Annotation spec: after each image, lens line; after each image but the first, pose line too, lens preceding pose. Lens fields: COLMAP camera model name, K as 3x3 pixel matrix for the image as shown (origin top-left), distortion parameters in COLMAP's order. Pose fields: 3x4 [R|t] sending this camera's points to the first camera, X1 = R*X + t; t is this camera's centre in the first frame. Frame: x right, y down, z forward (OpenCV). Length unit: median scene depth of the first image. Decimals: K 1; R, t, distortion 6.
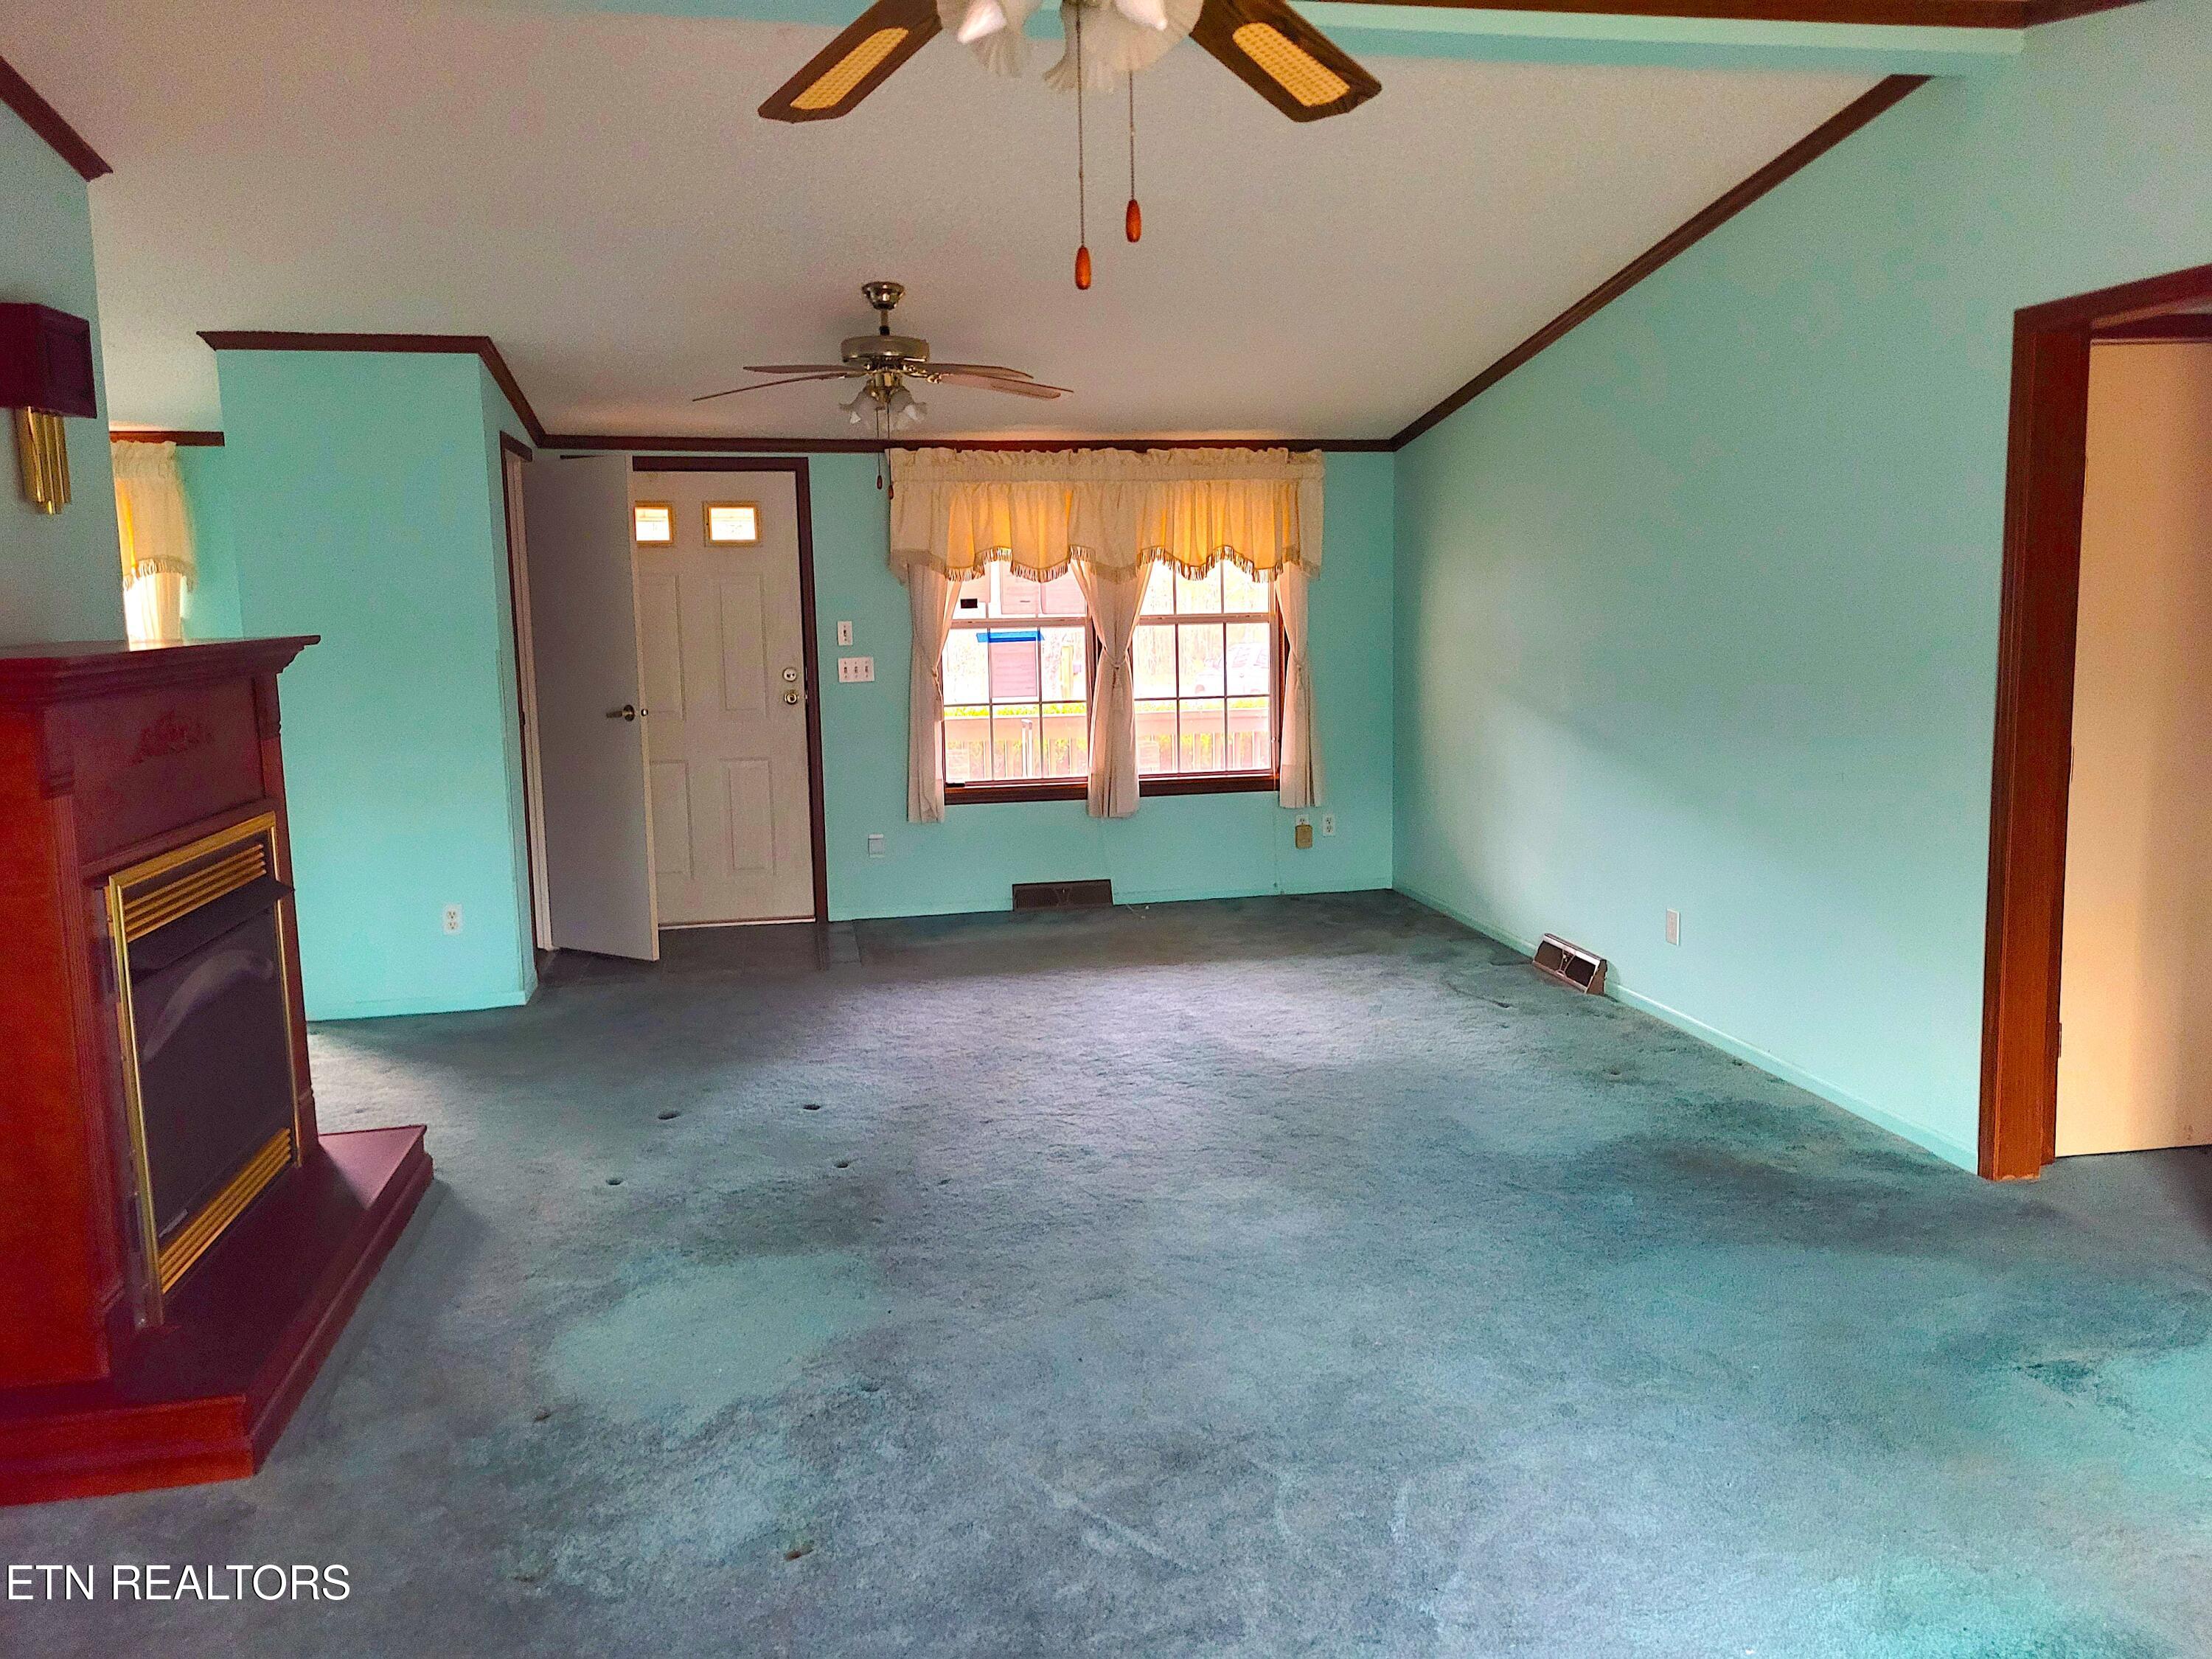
lens RADIAL K [[1650.5, 0, 1110.3], [0, 1650.5, 833.6], [0, 0, 1]] dist [0.074066, -0.056625]
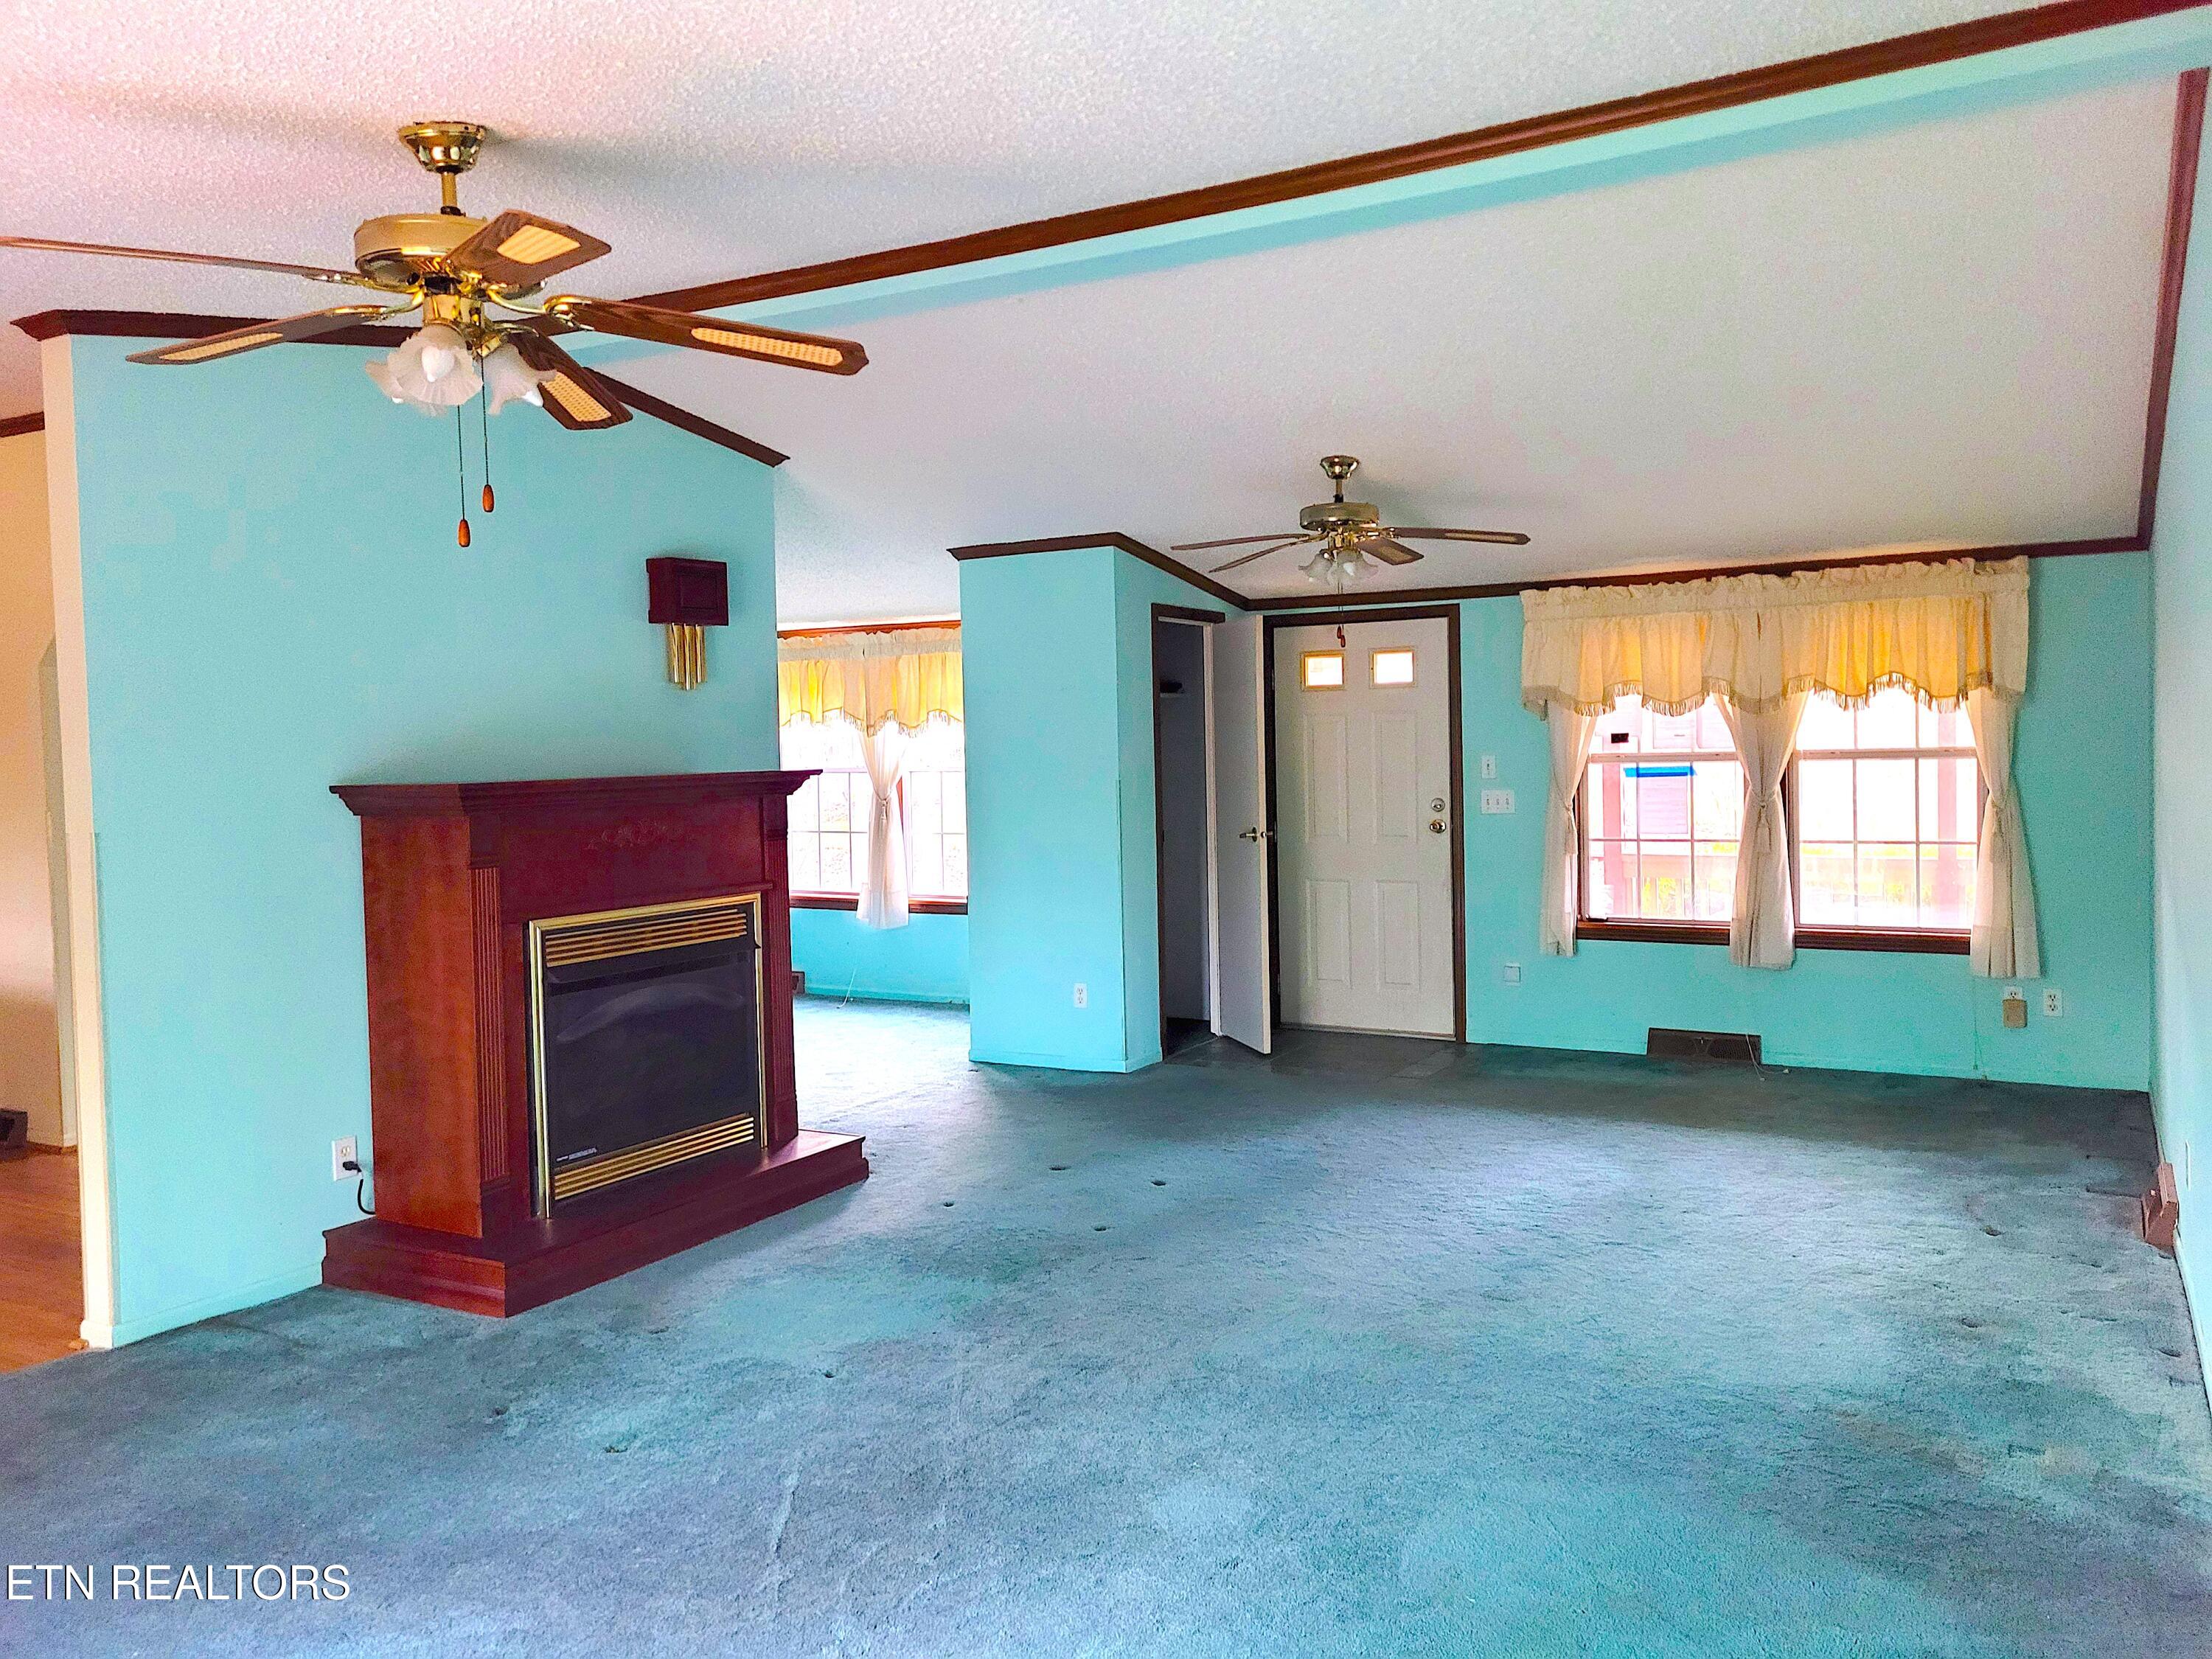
lens RADIAL K [[1623.2, 0, 1106.0], [0, 1623.2, 829.5], [0, 0, 1]] dist [0.068319, -0.000240]
pose [[0.759702, 0.035593, -0.649297, 0.330641], [-0.085394, 0.995315, -0.045353, -0.014744], [0.644640, 0.089900, 0.759182, 0.068917]]
